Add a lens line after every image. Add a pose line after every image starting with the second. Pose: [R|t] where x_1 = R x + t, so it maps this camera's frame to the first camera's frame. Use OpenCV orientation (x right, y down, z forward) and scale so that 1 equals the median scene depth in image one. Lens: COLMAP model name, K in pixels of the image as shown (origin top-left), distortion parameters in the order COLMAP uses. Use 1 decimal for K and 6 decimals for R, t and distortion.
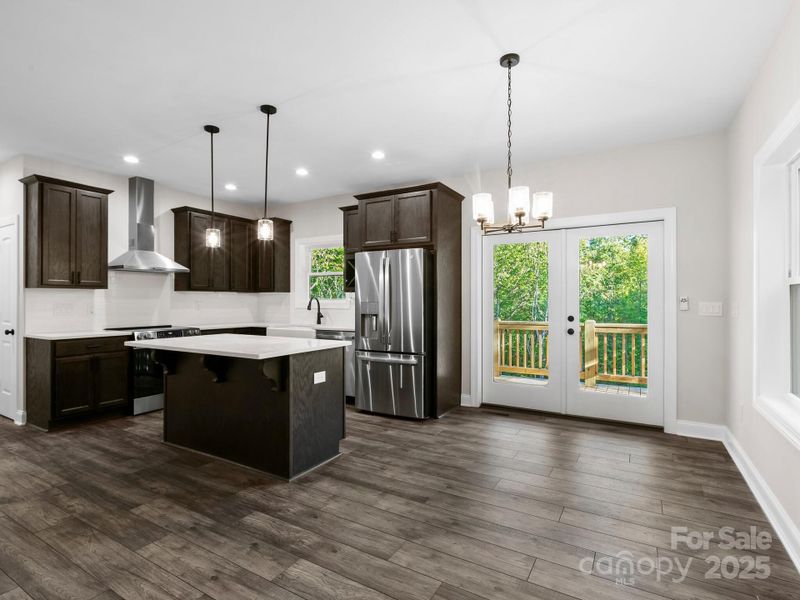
lens RADIAL K [[410.9, 0, 402.8], [0, 410.9, 304.3], [0, 0, 1]] dist [0.000021, -0.001277]
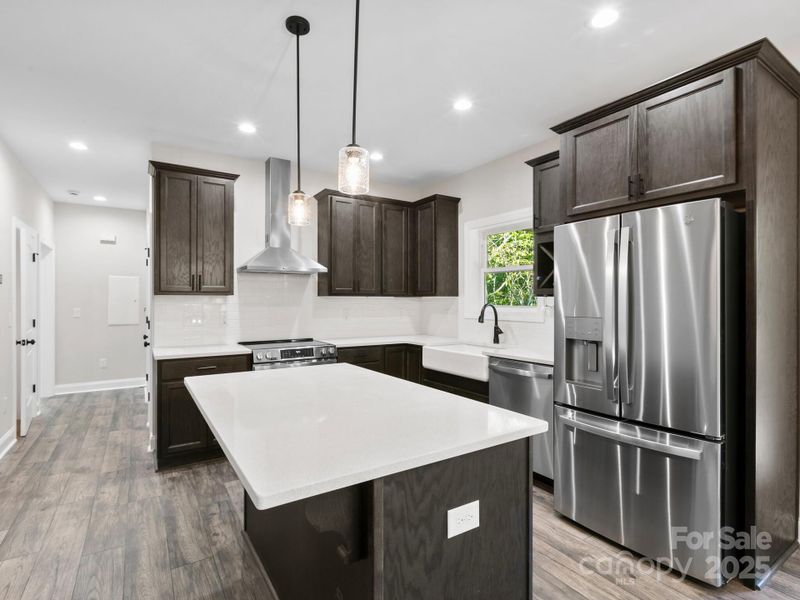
lens RADIAL K [[410.9, 0, 398.5], [0, 410.9, 302.3], [0, 0, 1]] dist [0.000021, -0.001277]
pose [[0.891525, 0.000396, -0.452971, -0.054513], [-0.002628, 0.999987, -0.004297, -0.021599], [0.452963, 0.005021, 0.891515, 0.431145]]
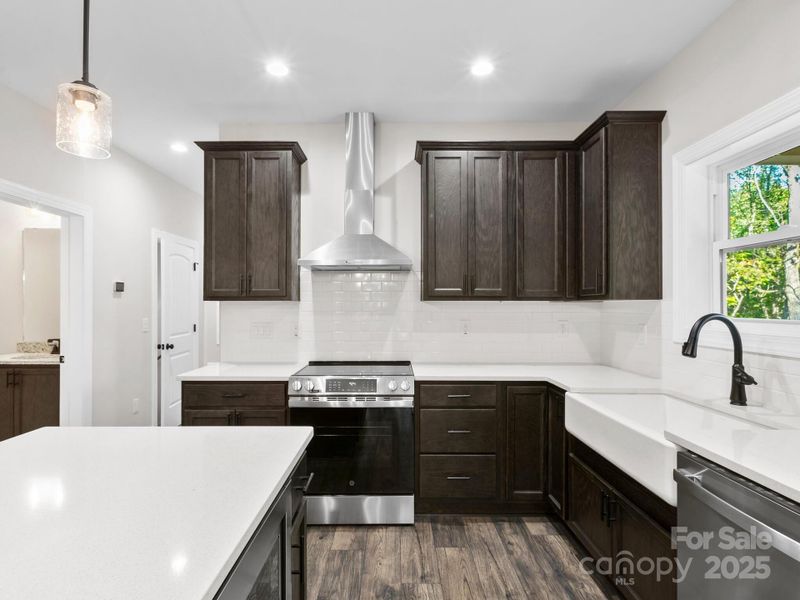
lens RADIAL K [[410.9, 0, 403.6], [0, 410.9, 303.9], [0, 0, 1]] dist [0.000021, -0.001277]
pose [[0.498358, -0.008128, -0.866933, -0.089785], [-0.006540, 0.999892, -0.013134, -0.025746], [0.866947, 0.012215, 0.498251, 0.861358]]
